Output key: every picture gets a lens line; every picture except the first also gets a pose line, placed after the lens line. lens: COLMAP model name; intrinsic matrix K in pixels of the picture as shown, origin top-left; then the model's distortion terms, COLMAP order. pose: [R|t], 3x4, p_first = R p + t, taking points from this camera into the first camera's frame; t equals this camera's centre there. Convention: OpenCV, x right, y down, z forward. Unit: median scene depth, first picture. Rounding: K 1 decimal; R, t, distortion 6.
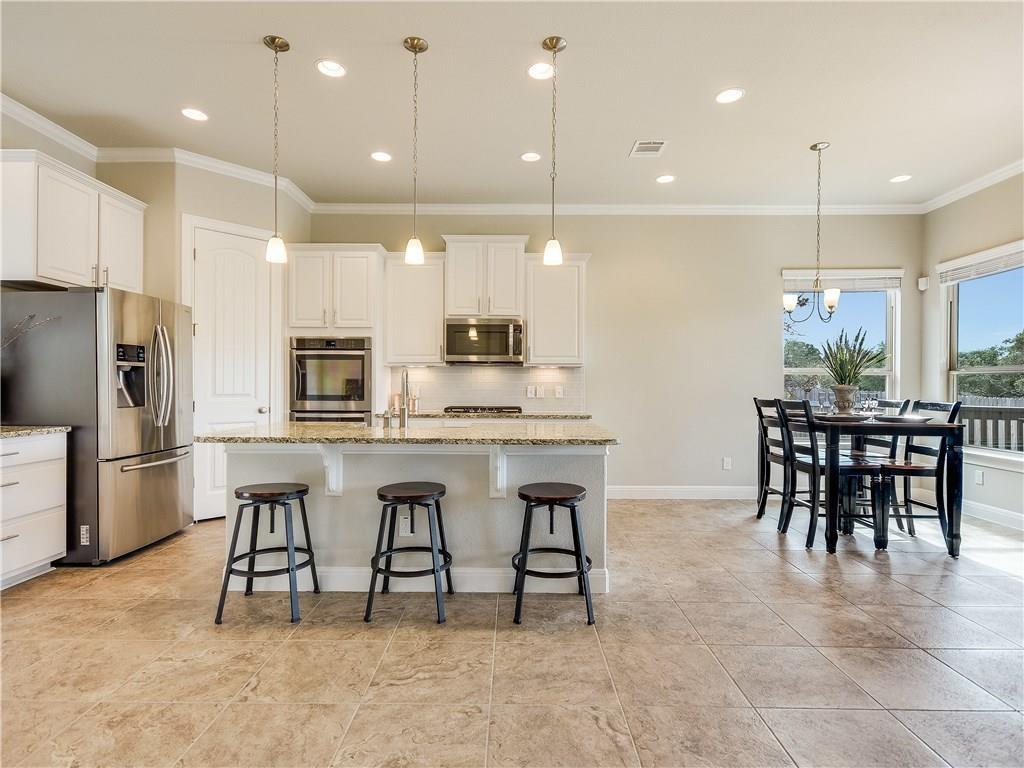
lens RADIAL K [[554.0, 0, 512.0], [0, 554.0, 384.0], [0, 0, 1]] dist [0.004230, 0.001438]
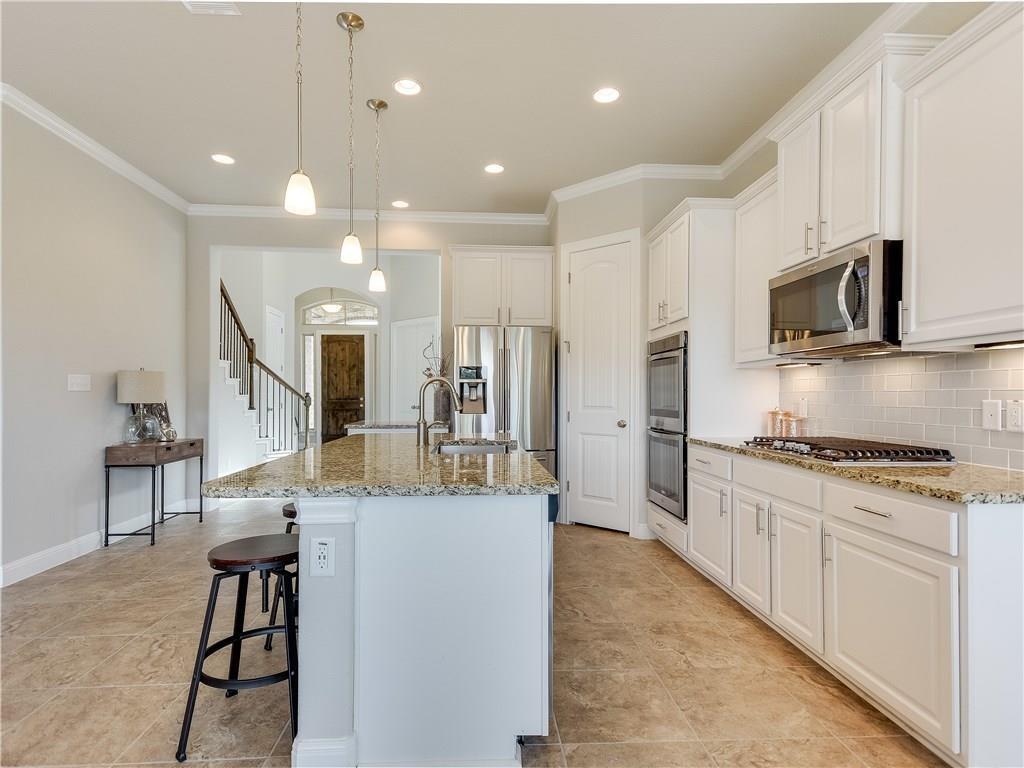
lens RADIAL K [[554.0, 0, 512.0], [0, 554.0, 384.0], [0, 0, 1]] dist [0.004230, 0.001438]
pose [[0.046834, -0.030744, -0.998429, 0.964739], [-0.003784, 0.999514, -0.030955, 0.019022], [0.998896, 0.005228, 0.046695, 1.595961]]
